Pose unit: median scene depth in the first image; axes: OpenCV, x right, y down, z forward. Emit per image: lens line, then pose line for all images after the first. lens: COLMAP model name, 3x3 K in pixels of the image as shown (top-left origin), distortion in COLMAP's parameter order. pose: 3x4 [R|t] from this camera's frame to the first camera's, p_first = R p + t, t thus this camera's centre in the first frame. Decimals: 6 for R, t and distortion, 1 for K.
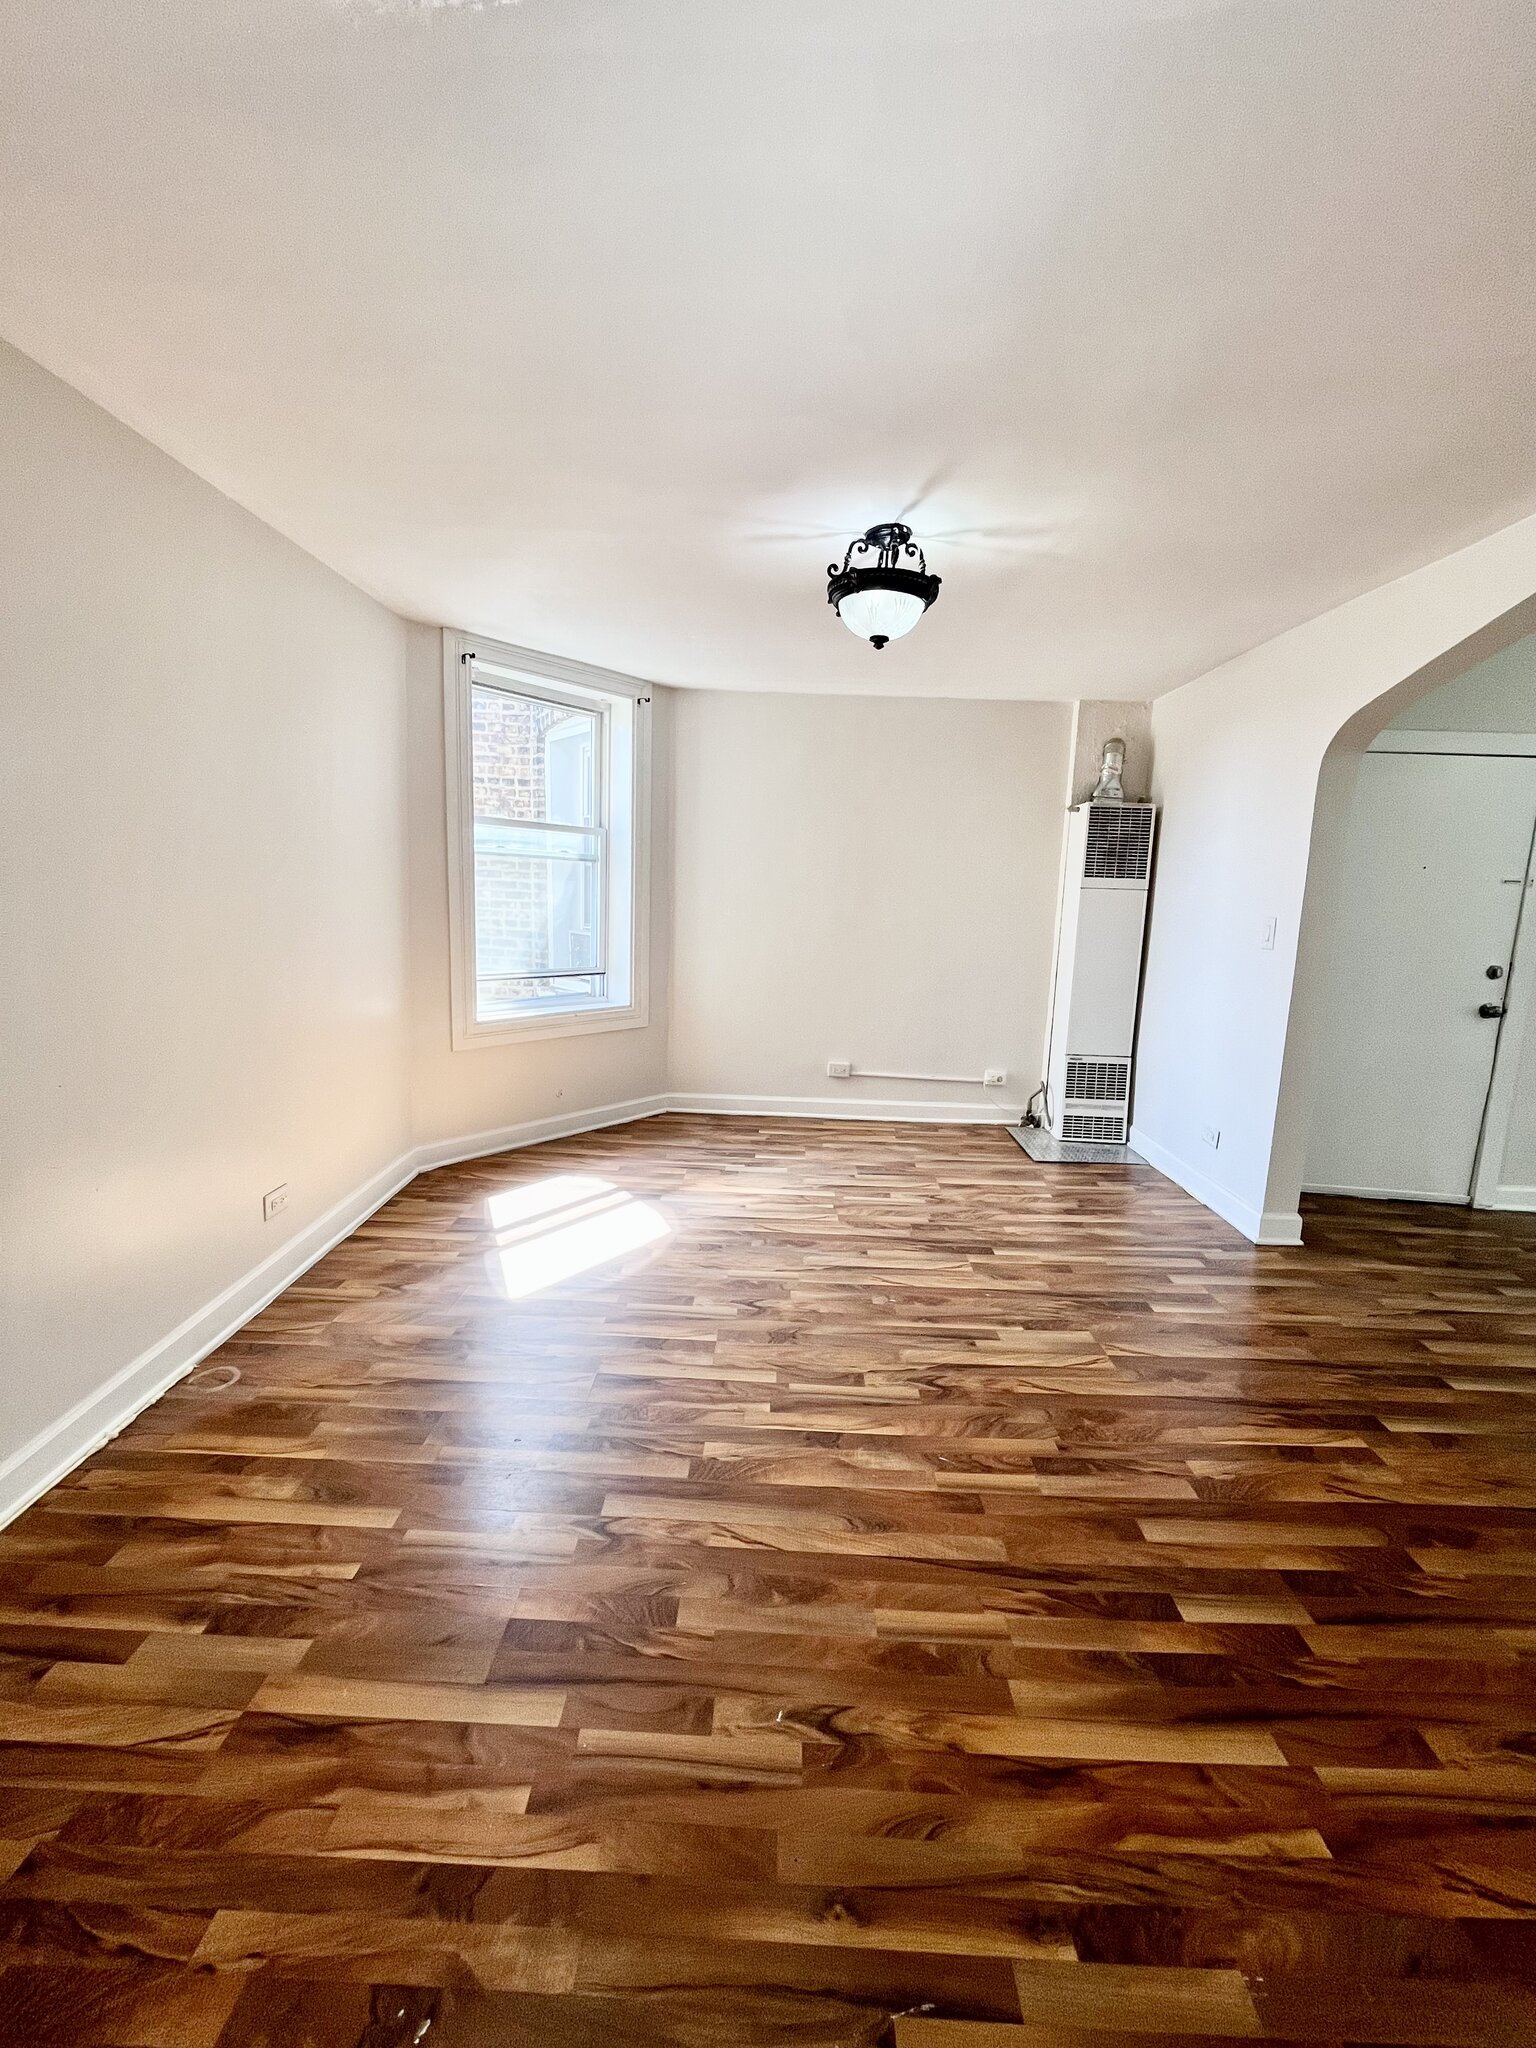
lens RADIAL K [[836.9, 0, 768.5], [0, 836.9, 1021.4], [0, 0, 1]] dist [-0.002976, 0.000605]
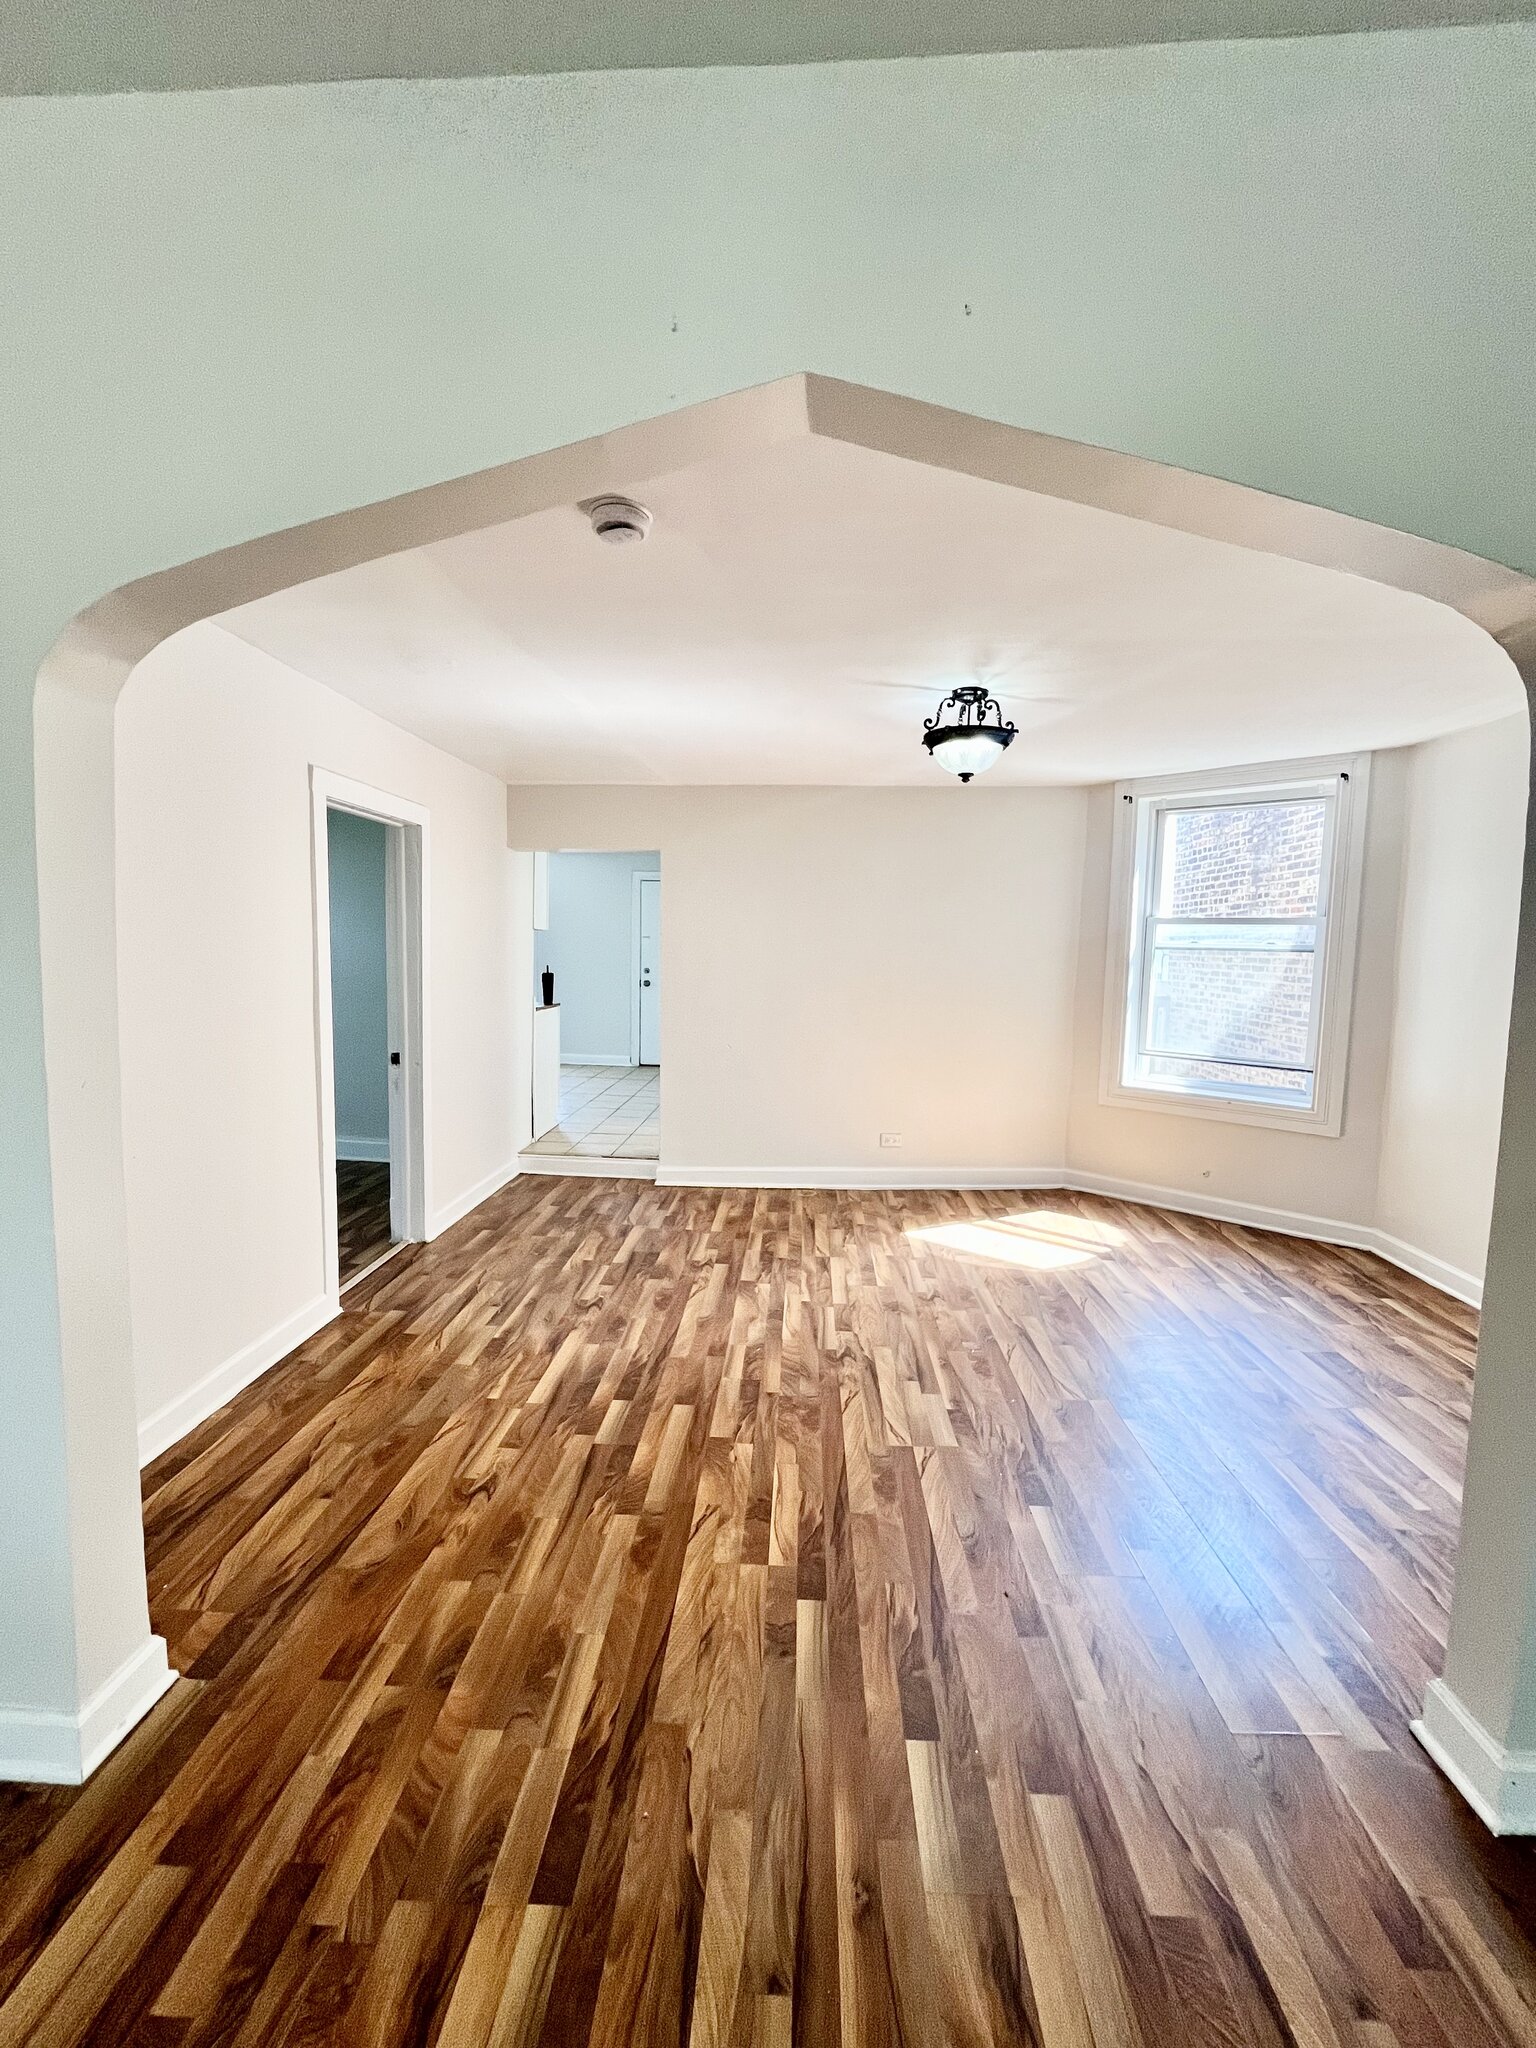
lens RADIAL K [[836.9, 0, 768.5], [0, 836.9, 1021.4], [0, 0, 1]] dist [-0.002976, 0.000605]
pose [[-0.021827, 0.055141, -0.998240, 1.428218], [-0.174787, 0.982890, 0.058115, -0.118337], [0.984364, 0.175748, -0.011816, 0.804600]]
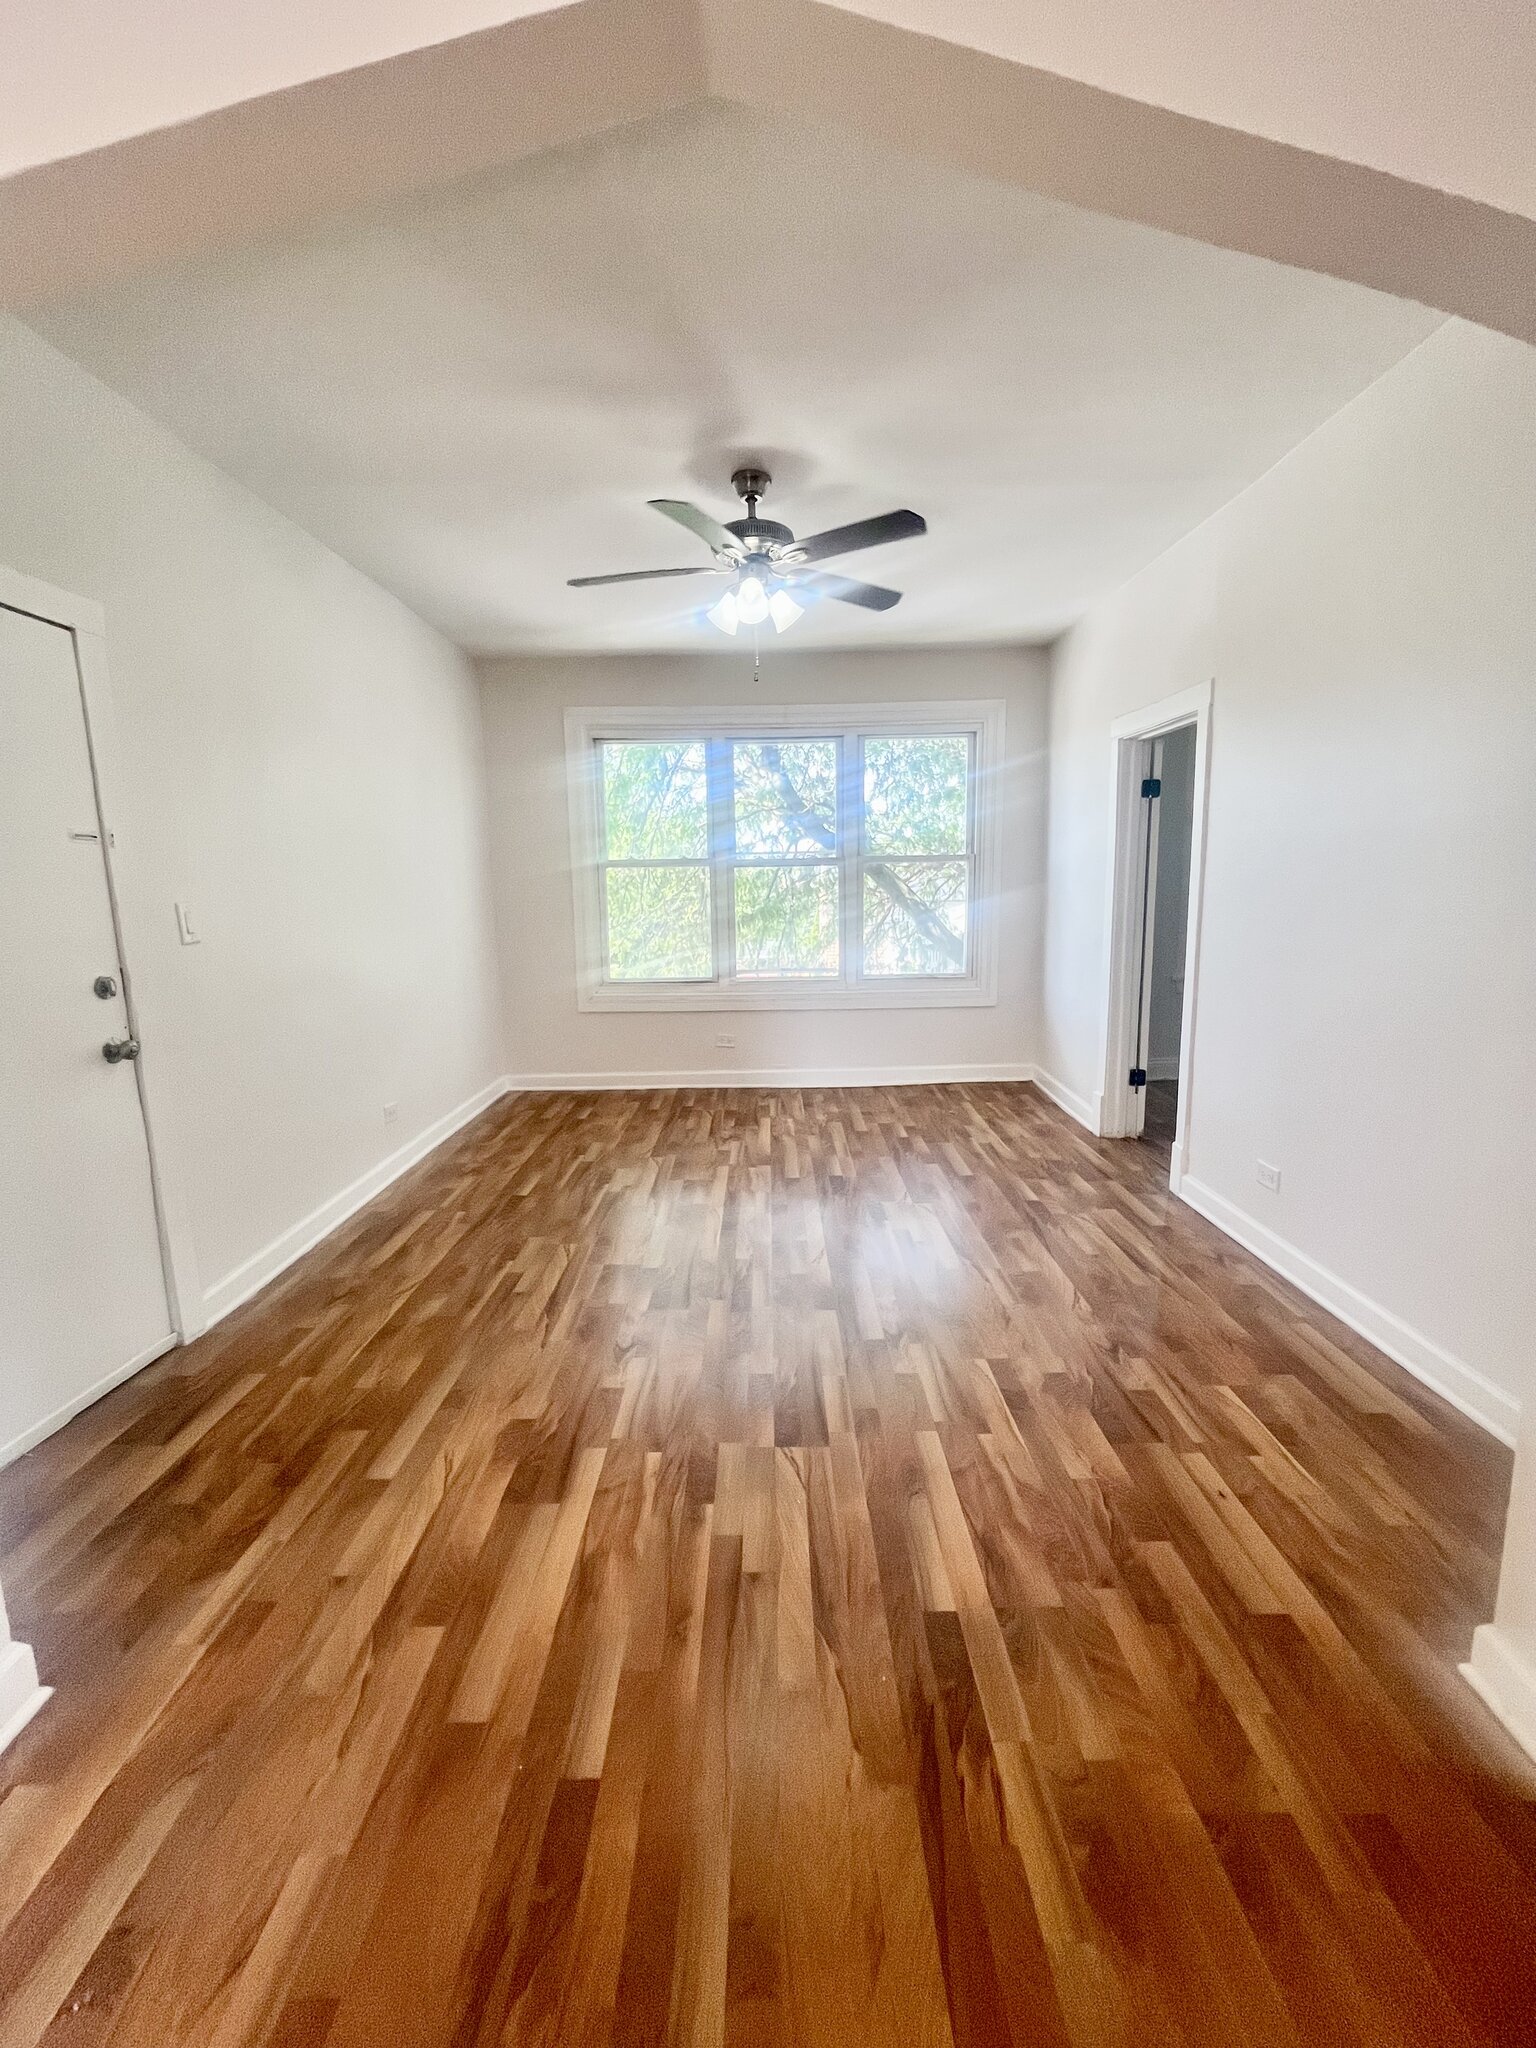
lens RADIAL K [[836.9, 0, 768.5], [0, 836.9, 1021.4], [0, 0, 1]] dist [-0.002976, 0.000605]
pose [[-0.022847, -0.198364, 0.979862, 0.395866], [0.179341, 0.963406, 0.199214, -0.106776], [-0.983522, 0.180281, 0.013563, 0.799013]]
